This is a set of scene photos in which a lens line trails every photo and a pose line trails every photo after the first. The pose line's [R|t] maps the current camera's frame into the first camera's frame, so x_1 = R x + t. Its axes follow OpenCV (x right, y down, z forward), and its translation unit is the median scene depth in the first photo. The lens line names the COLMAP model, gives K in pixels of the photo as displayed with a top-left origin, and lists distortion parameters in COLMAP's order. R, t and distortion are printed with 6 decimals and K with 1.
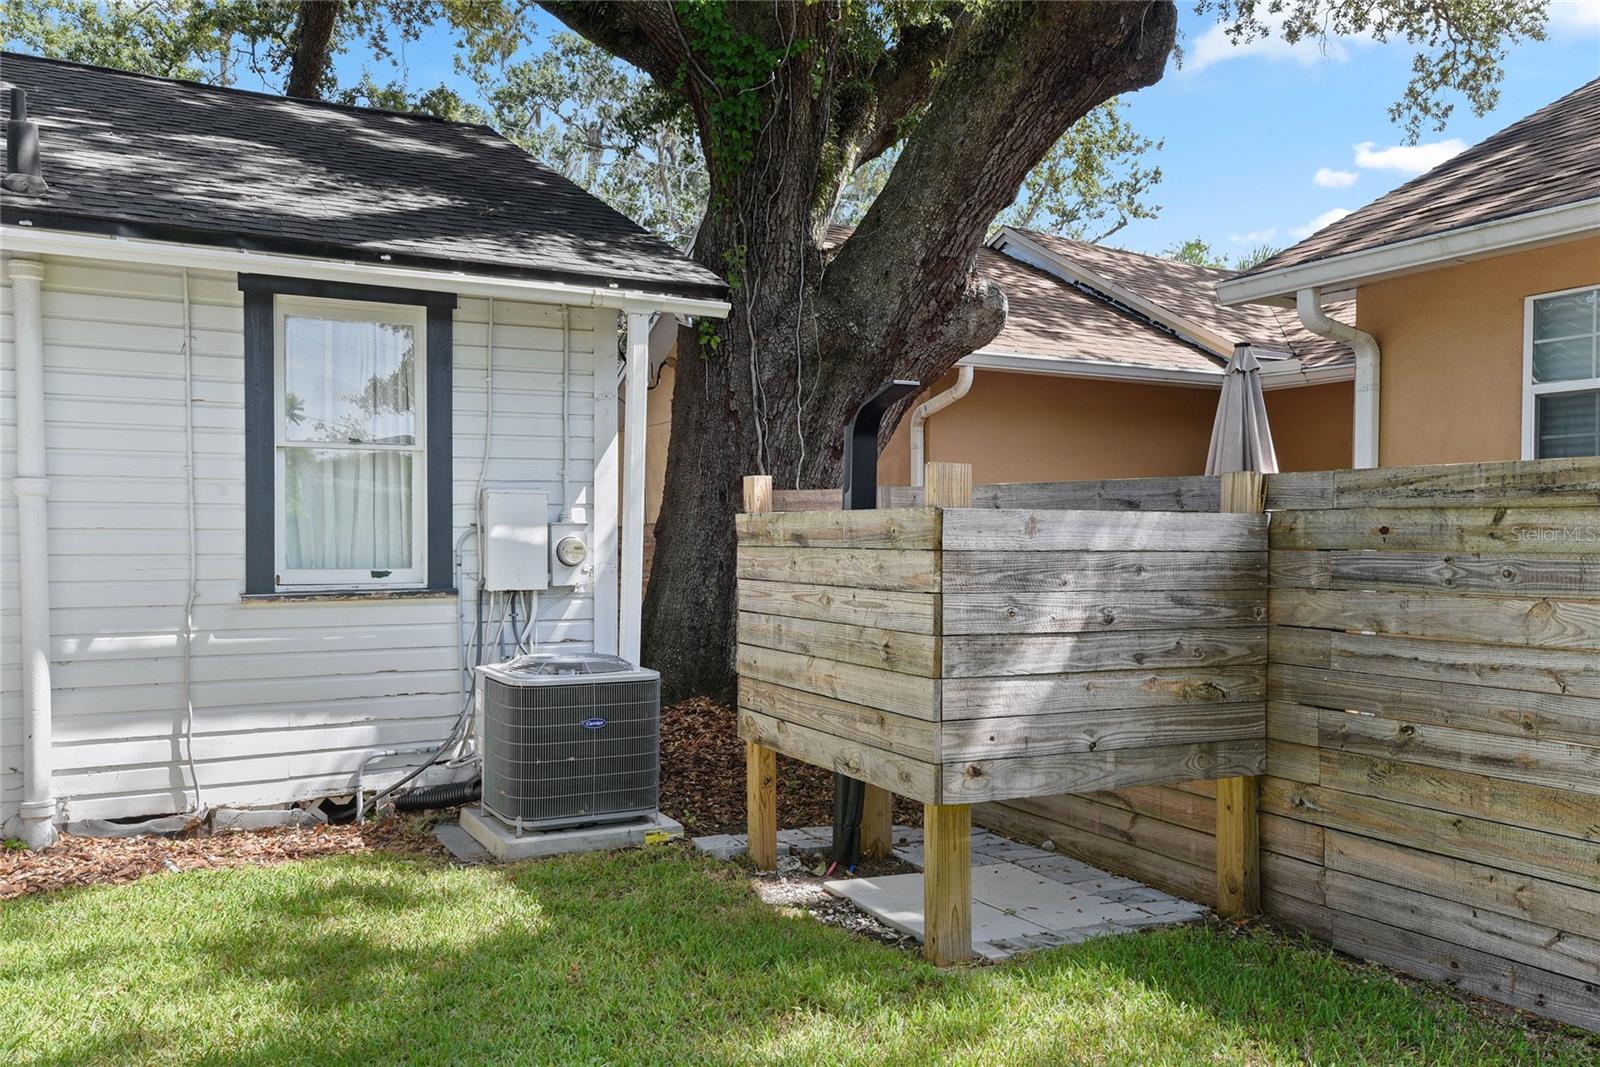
lens RADIAL K [[1363.4, 0, 799.9], [0, 1363.4, 548.9], [0, 0, 1]] dist [0.084395, 0.000069]
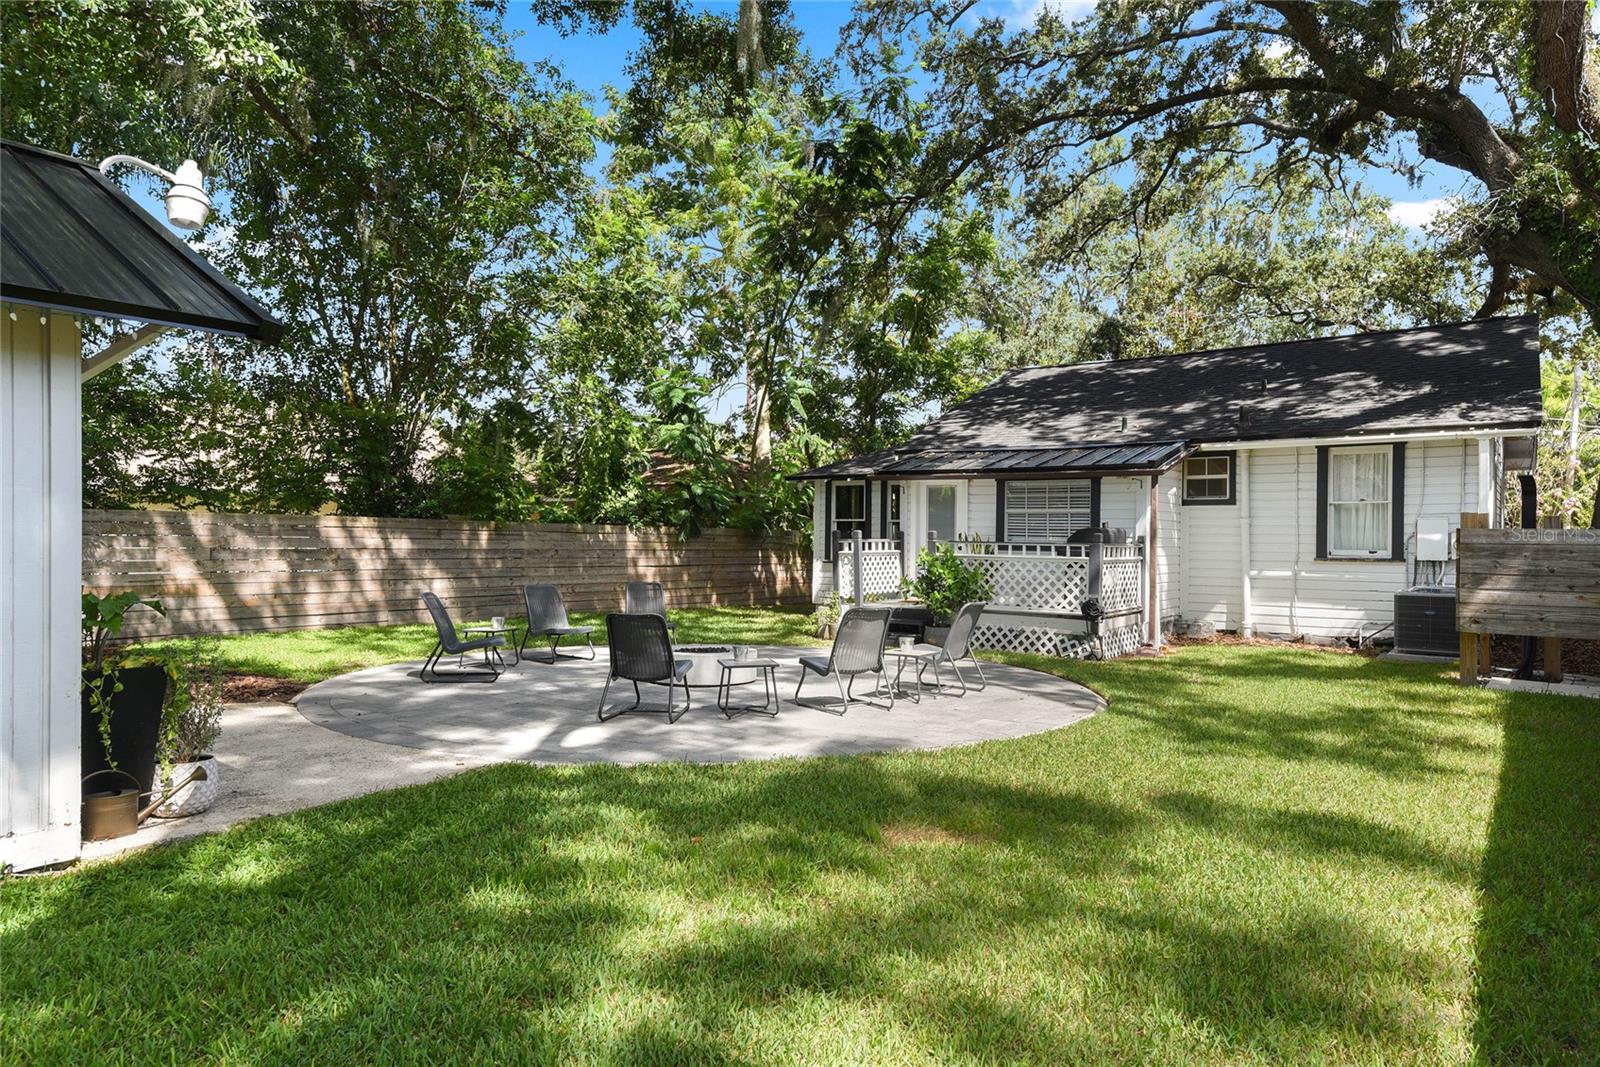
lens RADIAL K [[999.6, 0, 802.3], [0, 999.6, 540.3], [0, 0, 1]] dist [0.025753, -0.002723]
pose [[0.441746, 0.006407, -0.897117, 0.910311], [-0.010589, 0.999942, 0.001927, 0.003834], [0.897078, 0.008648, 0.441788, -0.773204]]
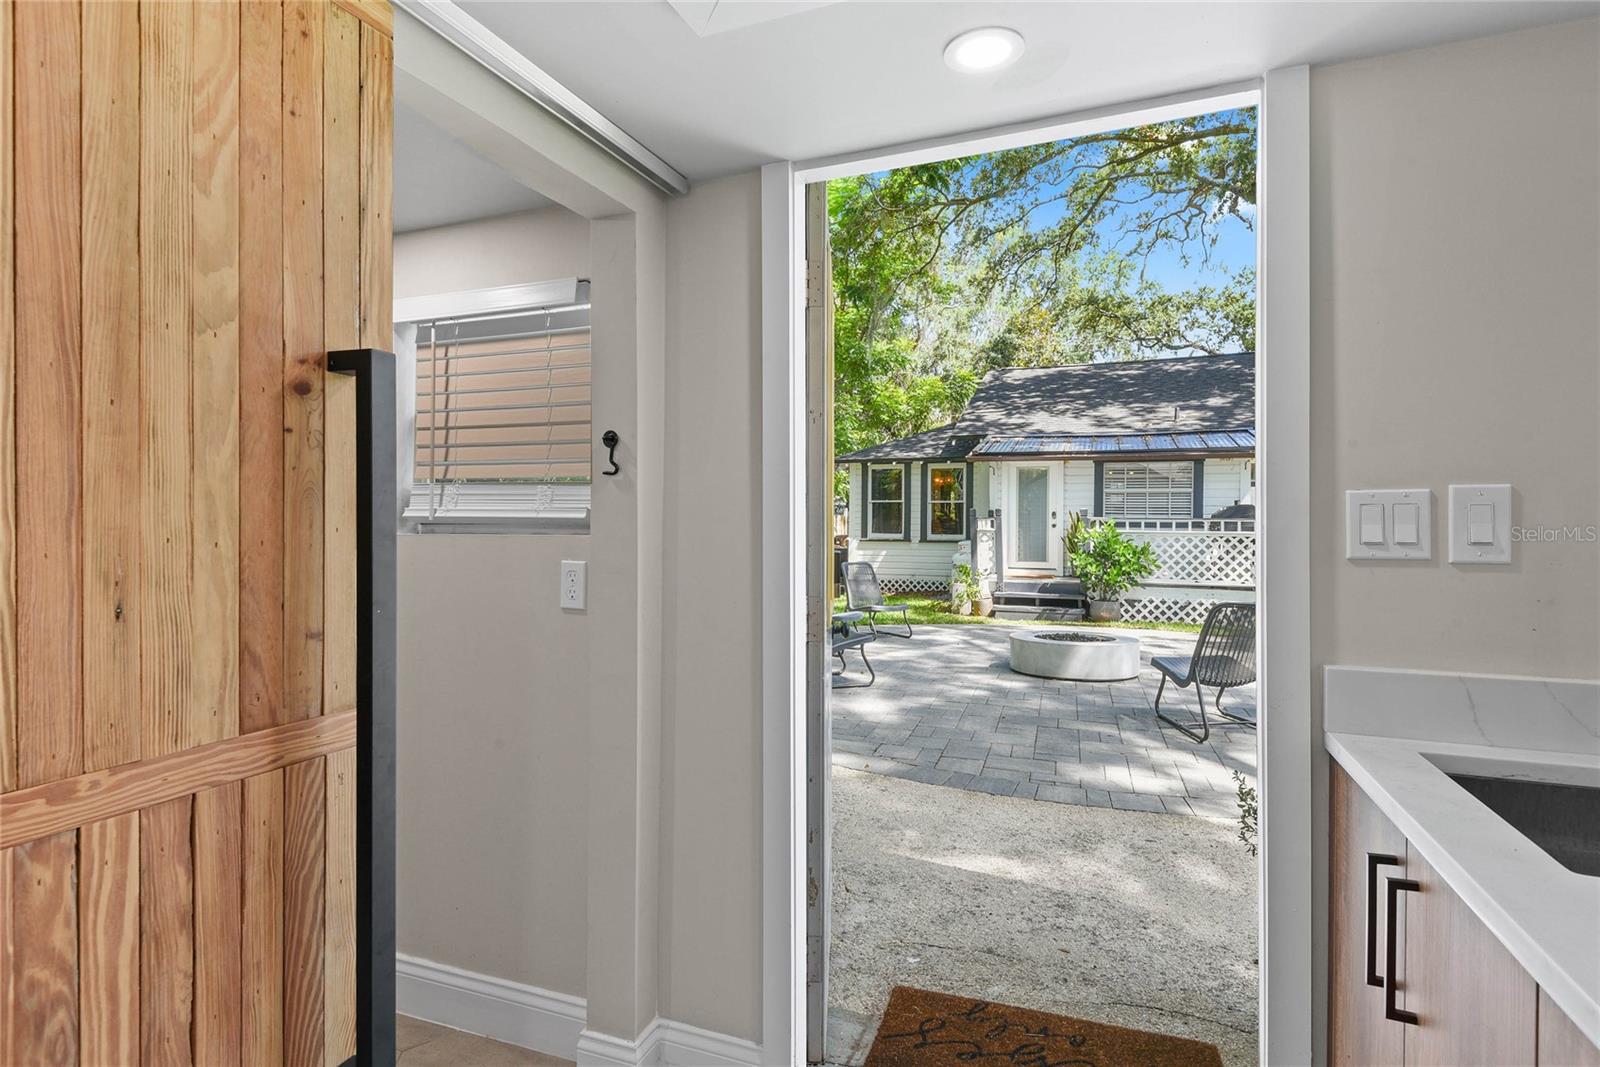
lens RADIAL K [[804.5, 0, 803.2], [0, 804.5, 534.4], [0, 0, 1]] dist [0.008690, -0.000144]
pose [[0.641745, 0.013519, -0.766799, 0.204760], [-0.005795, 0.999902, 0.012779, 0.020833], [0.766896, -0.003758, 0.641760, -1.139692]]
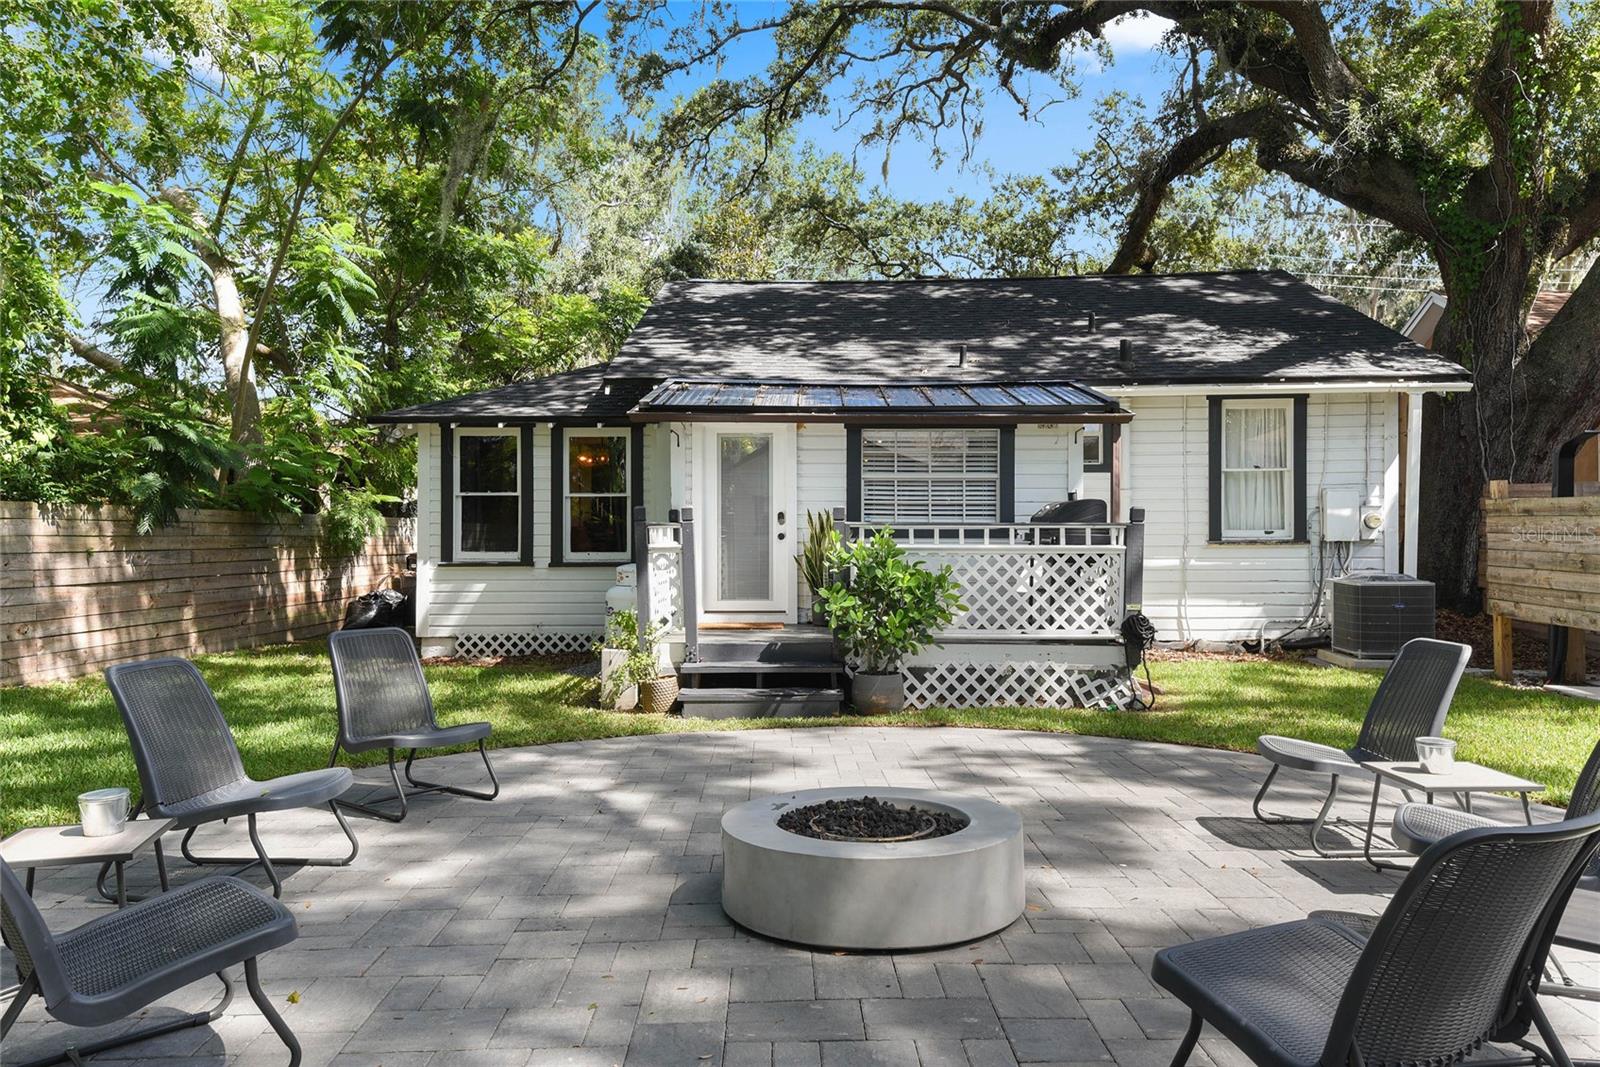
lens RADIAL K [[1125.0, 0, 811.6], [0, 1125.0, 522.2], [0, 0, 1]] dist [0.043637, -0.007232]
pose [[0.865979, -0.006044, -0.500045, -0.057001], [0.002711, 0.999969, -0.007392, 0.014042], [0.500074, 0.005046, 0.865968, -0.788352]]
